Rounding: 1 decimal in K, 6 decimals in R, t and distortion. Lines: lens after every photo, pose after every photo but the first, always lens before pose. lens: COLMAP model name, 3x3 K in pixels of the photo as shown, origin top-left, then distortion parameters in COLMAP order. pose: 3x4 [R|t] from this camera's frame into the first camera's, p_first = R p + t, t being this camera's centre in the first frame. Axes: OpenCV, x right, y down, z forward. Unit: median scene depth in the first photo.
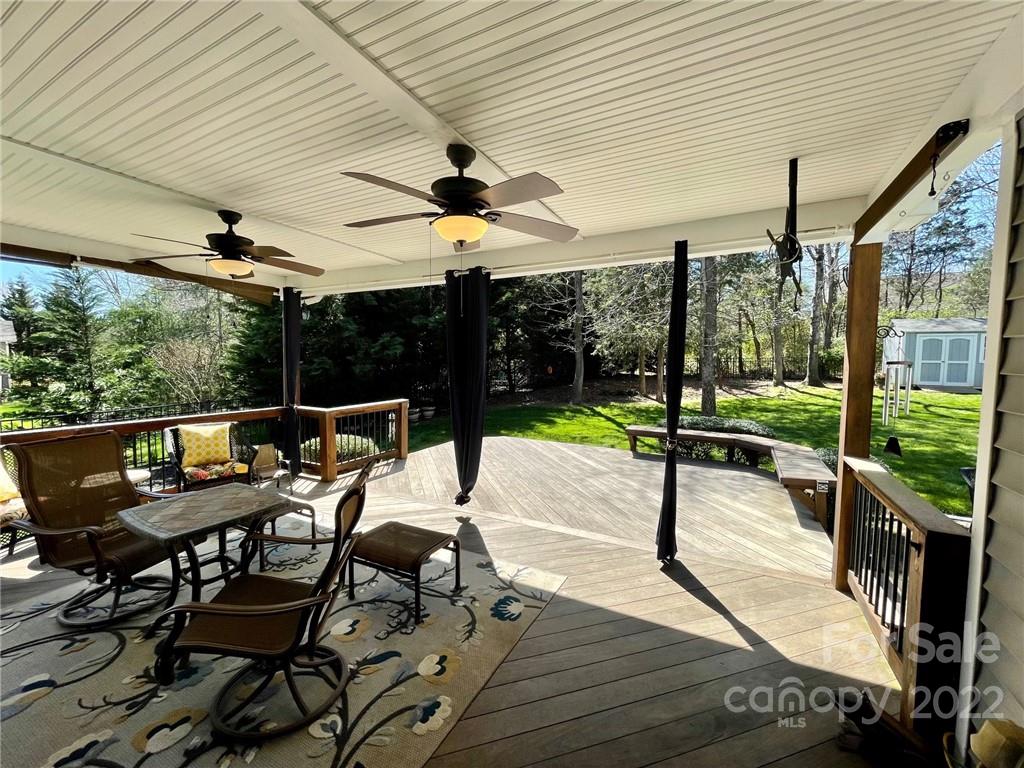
lens RADIAL K [[413.6, 0, 514.6], [0, 413.6, 386.0], [0, 0, 1]] dist [-0.006299, 0.000582]
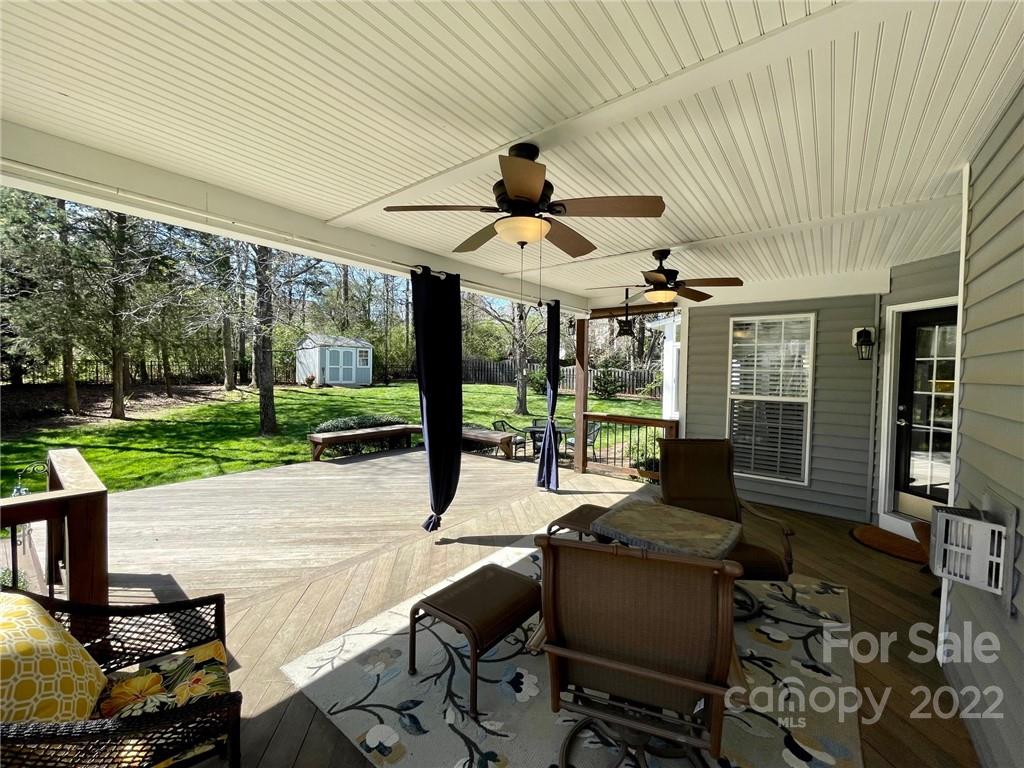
lens RADIAL K [[413.6, 0, 514.1], [0, 413.6, 384.0], [0, 0, 1]] dist [-0.006299, 0.000582]
pose [[0.174387, -0.036278, 0.984009, -0.787776], [0.048518, 0.998424, 0.028211, -0.034757], [-0.983481, 0.042823, 0.175872, 0.528380]]
